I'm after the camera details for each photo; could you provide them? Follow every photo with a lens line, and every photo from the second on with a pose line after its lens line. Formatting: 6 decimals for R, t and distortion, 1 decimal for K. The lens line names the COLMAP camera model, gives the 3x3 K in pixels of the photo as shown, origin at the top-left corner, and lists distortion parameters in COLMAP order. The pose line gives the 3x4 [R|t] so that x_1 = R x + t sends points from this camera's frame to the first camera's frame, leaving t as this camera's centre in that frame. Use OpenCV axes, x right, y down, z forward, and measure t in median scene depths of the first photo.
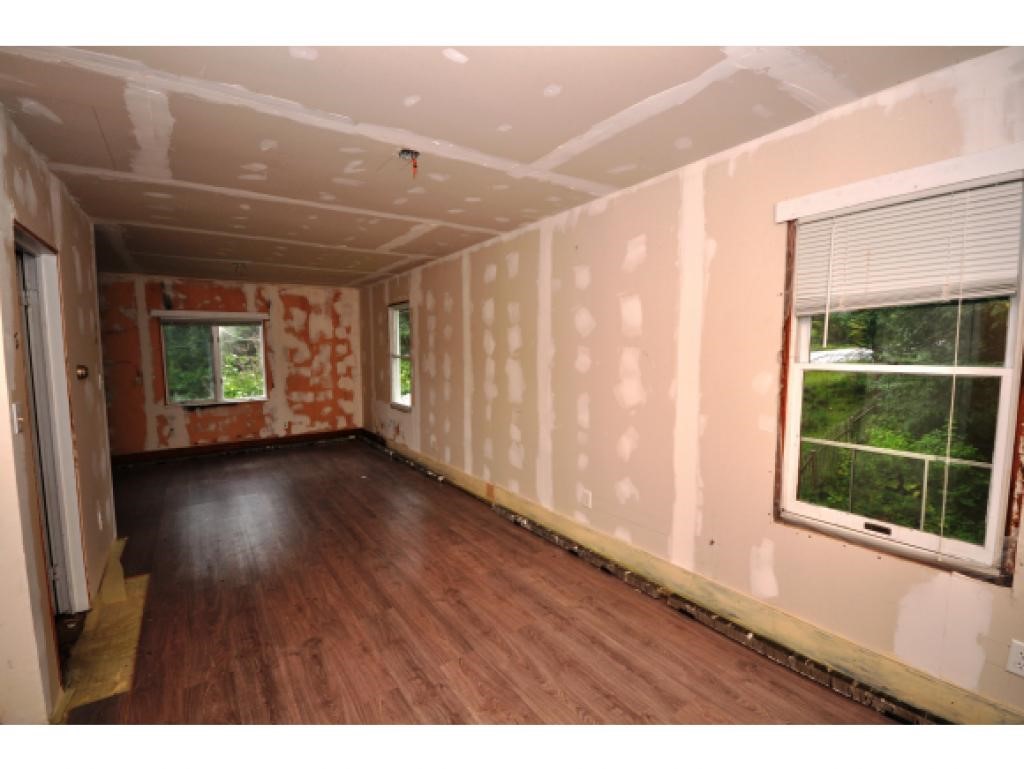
lens RADIAL K [[444.4, 0, 512.0], [0, 444.4, 384.5], [0, 0, 1]] dist [0.001030, 0.000098]
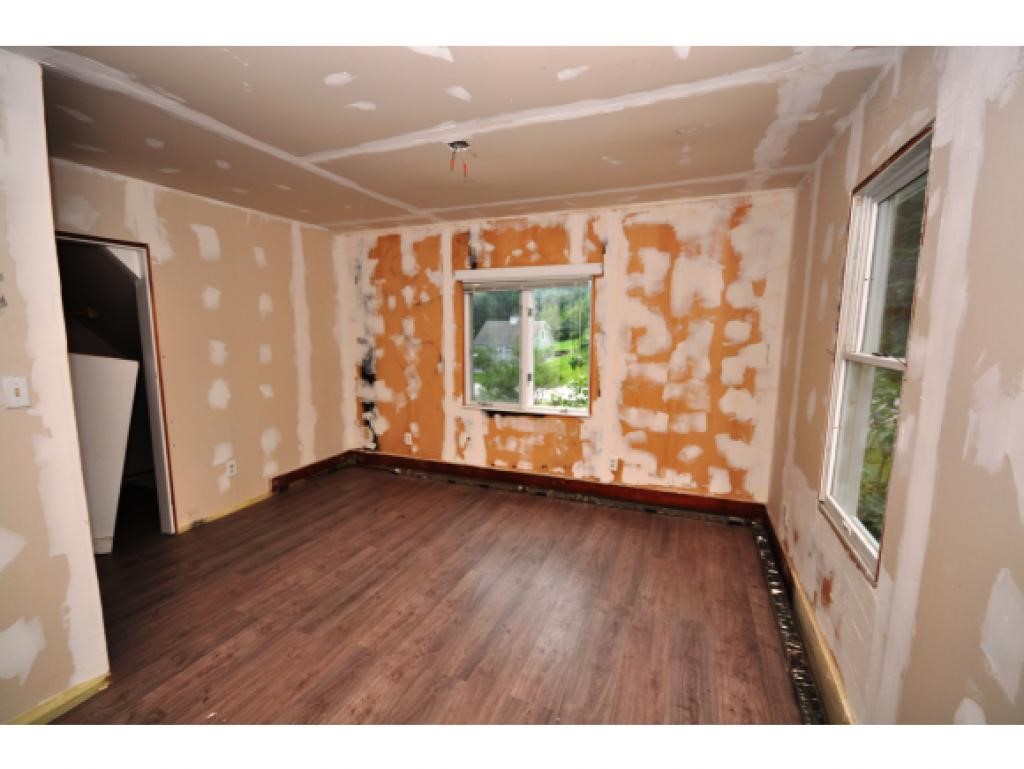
lens RADIAL K [[444.4, 0, 512.0], [0, 444.4, 384.5], [0, 0, 1]] dist [0.001030, 0.000098]
pose [[0.529282, 0.122423, -0.839567, -0.119507], [-0.077823, 0.992369, 0.095642, -0.052966], [0.844869, 0.014716, 0.534770, 0.594644]]
